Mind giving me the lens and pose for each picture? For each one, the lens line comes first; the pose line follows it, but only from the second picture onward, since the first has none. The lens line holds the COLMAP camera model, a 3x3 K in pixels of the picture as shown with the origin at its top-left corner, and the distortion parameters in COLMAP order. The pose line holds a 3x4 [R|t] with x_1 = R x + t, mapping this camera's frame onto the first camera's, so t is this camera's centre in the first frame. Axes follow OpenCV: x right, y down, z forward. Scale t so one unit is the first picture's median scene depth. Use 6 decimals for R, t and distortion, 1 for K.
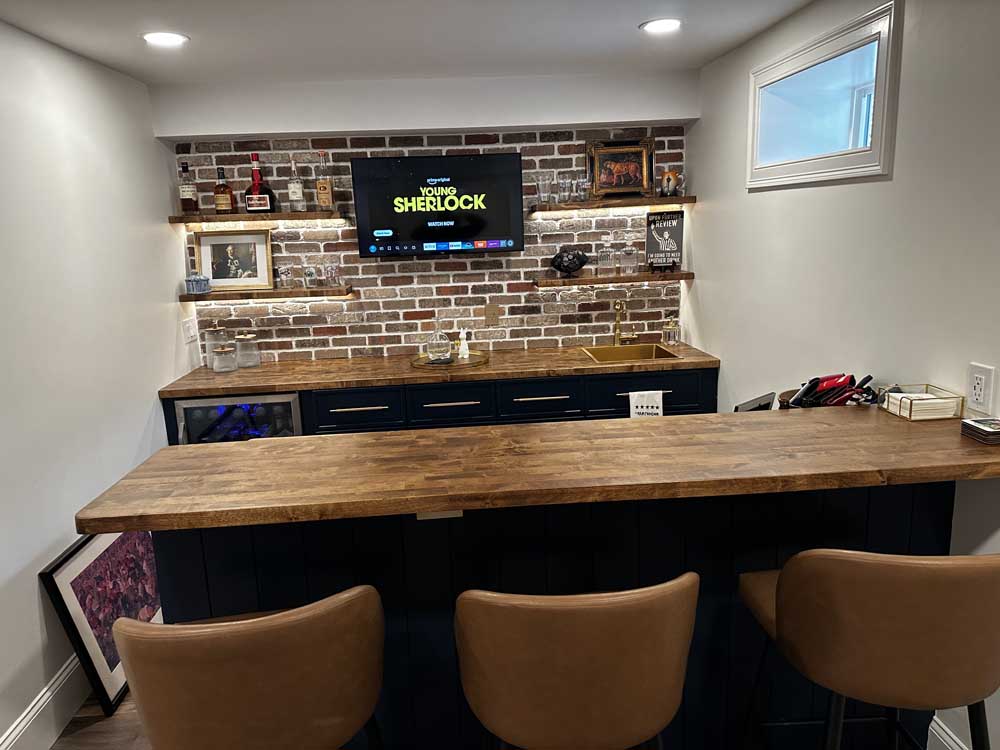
lens RADIAL K [[694.7, 0, 500.0], [0, 694.7, 375.0], [0, 0, 1]] dist [0.087055, -0.000836]
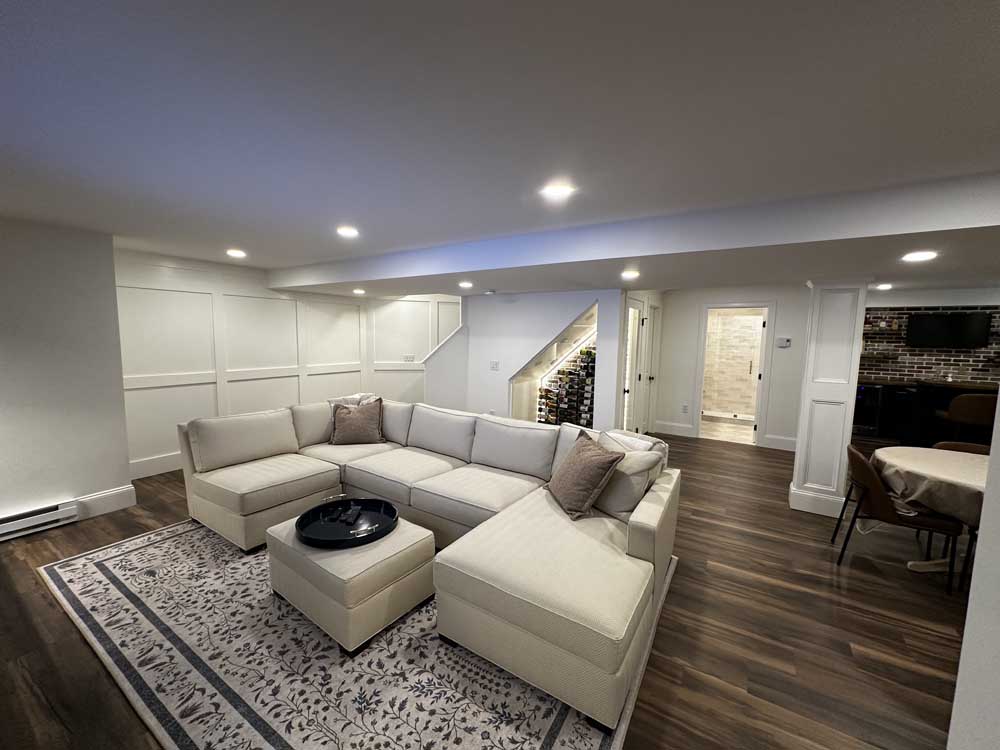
lens RADIAL K [[395.4, 0, 500.0], [0, 395.4, 375.0], [0, 0, 1]] dist [-0.000863, 0.000076]
pose [[0.799550, 0.115038, -0.589479, -0.549453], [-0.181732, 0.981815, -0.054892, 0.347463], [0.572445, 0.151016, 0.805916, -1.283647]]
